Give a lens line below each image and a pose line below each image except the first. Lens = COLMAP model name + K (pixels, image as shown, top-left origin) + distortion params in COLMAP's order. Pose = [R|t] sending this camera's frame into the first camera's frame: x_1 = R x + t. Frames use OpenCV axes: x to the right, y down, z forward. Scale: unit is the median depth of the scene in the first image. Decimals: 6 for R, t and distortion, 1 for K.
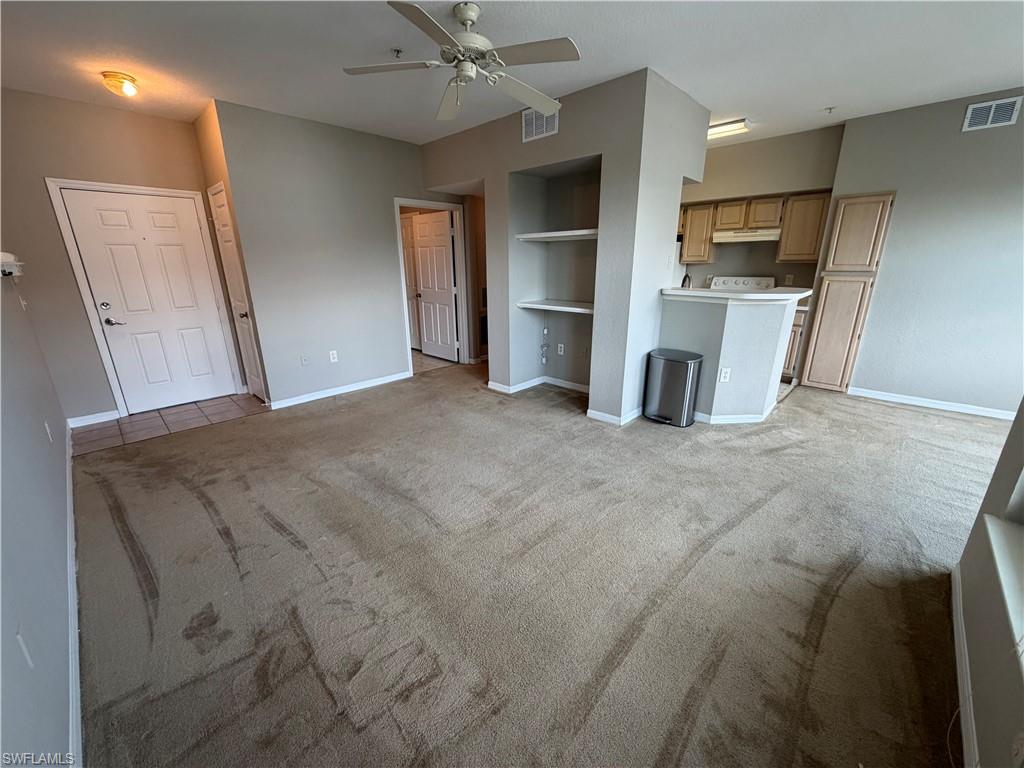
lens RADIAL K [[410.4, 0, 513.4], [0, 410.4, 387.4], [0, 0, 1]] dist [0.001398, -0.000135]
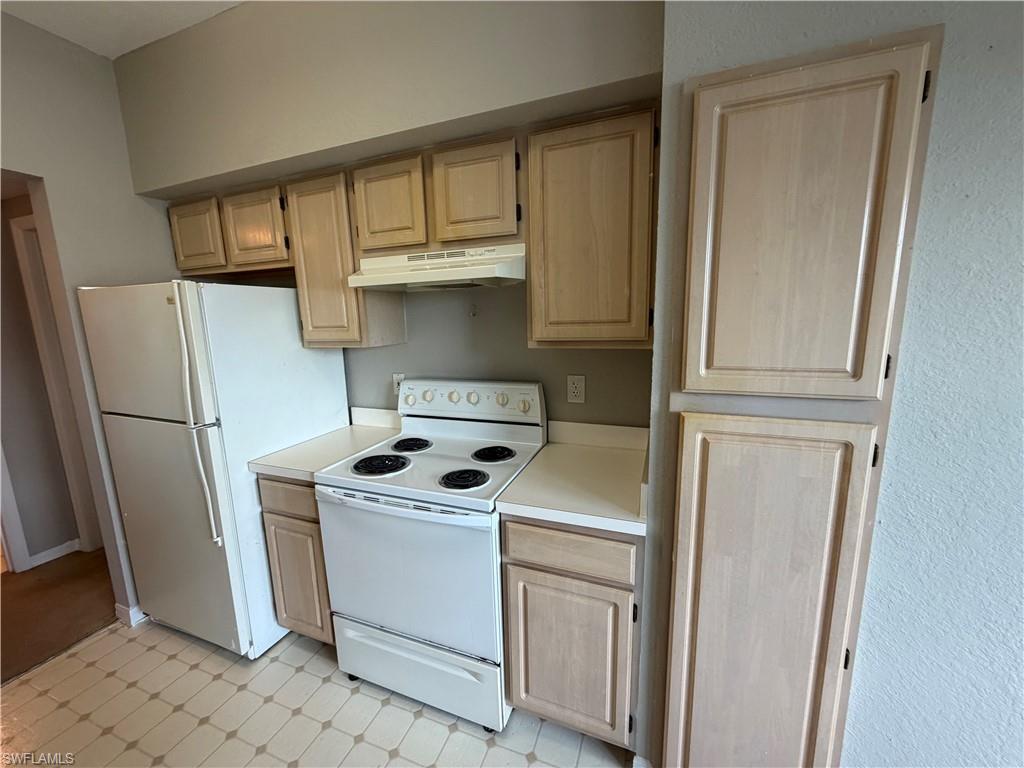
lens RADIAL K [[410.4, 0, 515.0], [0, 410.4, 383.5], [0, 0, 1]] dist [0.001398, -0.000135]
pose [[0.926267, -0.075497, 0.369229, 0.520904], [0.126798, 0.985042, -0.116678, -0.245816], [-0.354897, 0.154893, 0.921985, 0.731911]]
